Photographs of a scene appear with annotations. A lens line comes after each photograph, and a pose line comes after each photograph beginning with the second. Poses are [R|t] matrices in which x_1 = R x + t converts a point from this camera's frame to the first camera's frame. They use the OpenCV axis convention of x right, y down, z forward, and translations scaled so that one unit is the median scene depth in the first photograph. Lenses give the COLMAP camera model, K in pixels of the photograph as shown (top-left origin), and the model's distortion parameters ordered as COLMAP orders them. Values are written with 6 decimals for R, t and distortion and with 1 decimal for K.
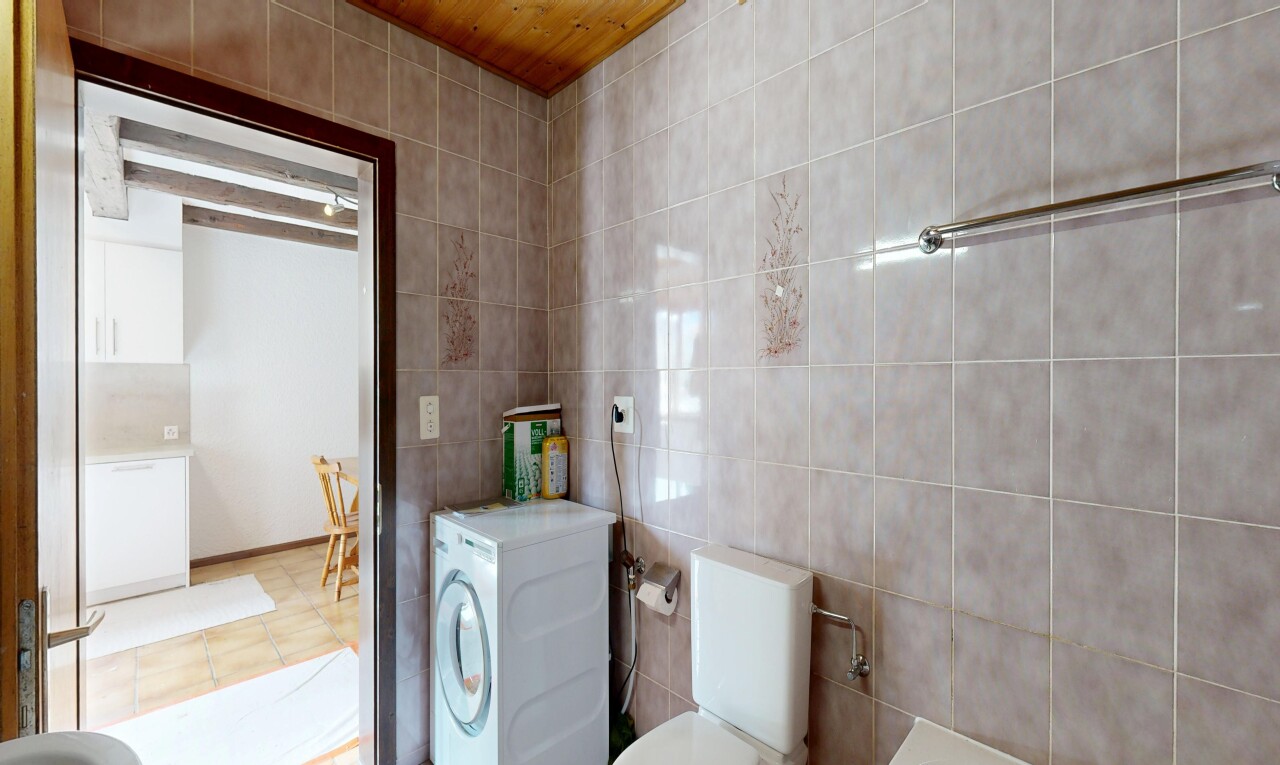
lens RADIAL K [[499.2, 0, 640.0], [0, 499.2, 382.5], [0, 0, 1]] dist [-0.000104, 0.000005]
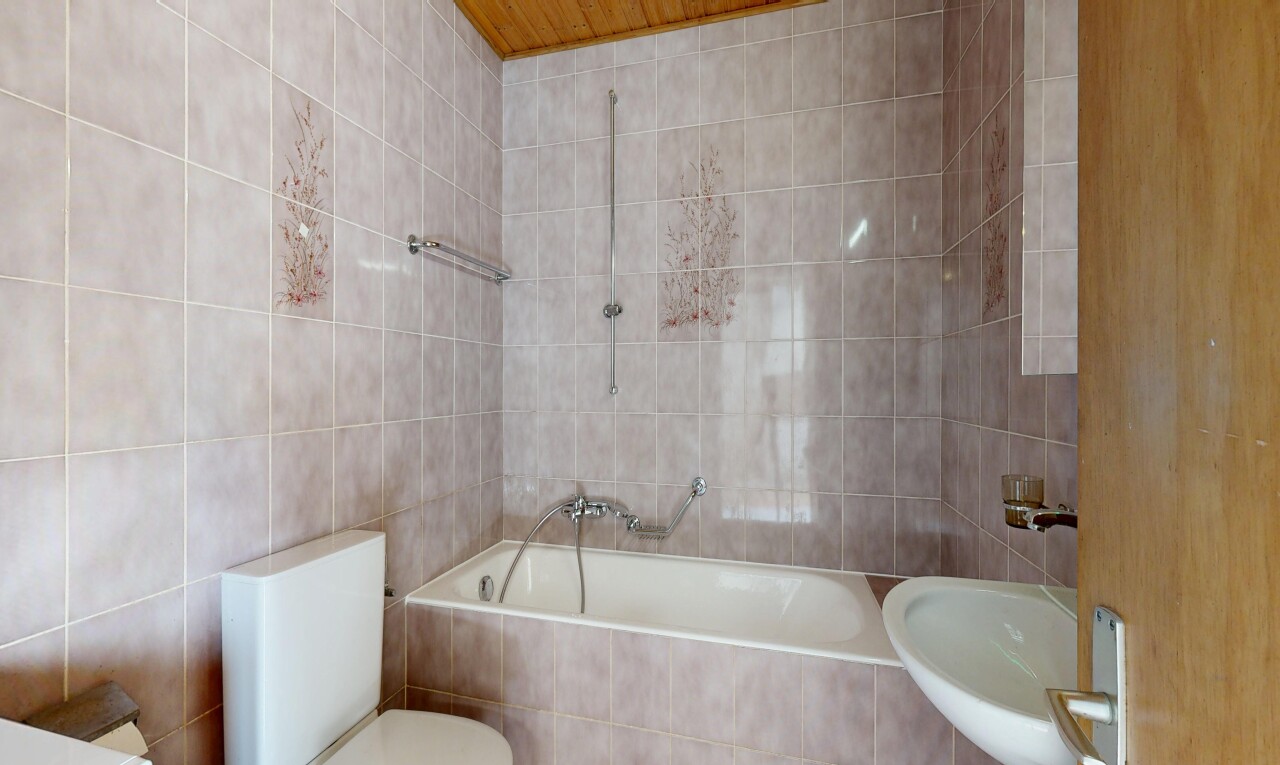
lens RADIAL K [[499.2, 0, 640.0], [0, 499.2, 382.5], [0, 0, 1]] dist [-0.000104, 0.000005]
pose [[-0.498001, 0.002549, 0.867173, -0.962786], [0.001066, 0.999997, -0.002328, 0.104875], [-0.867176, -0.000235, -0.498002, 1.177595]]
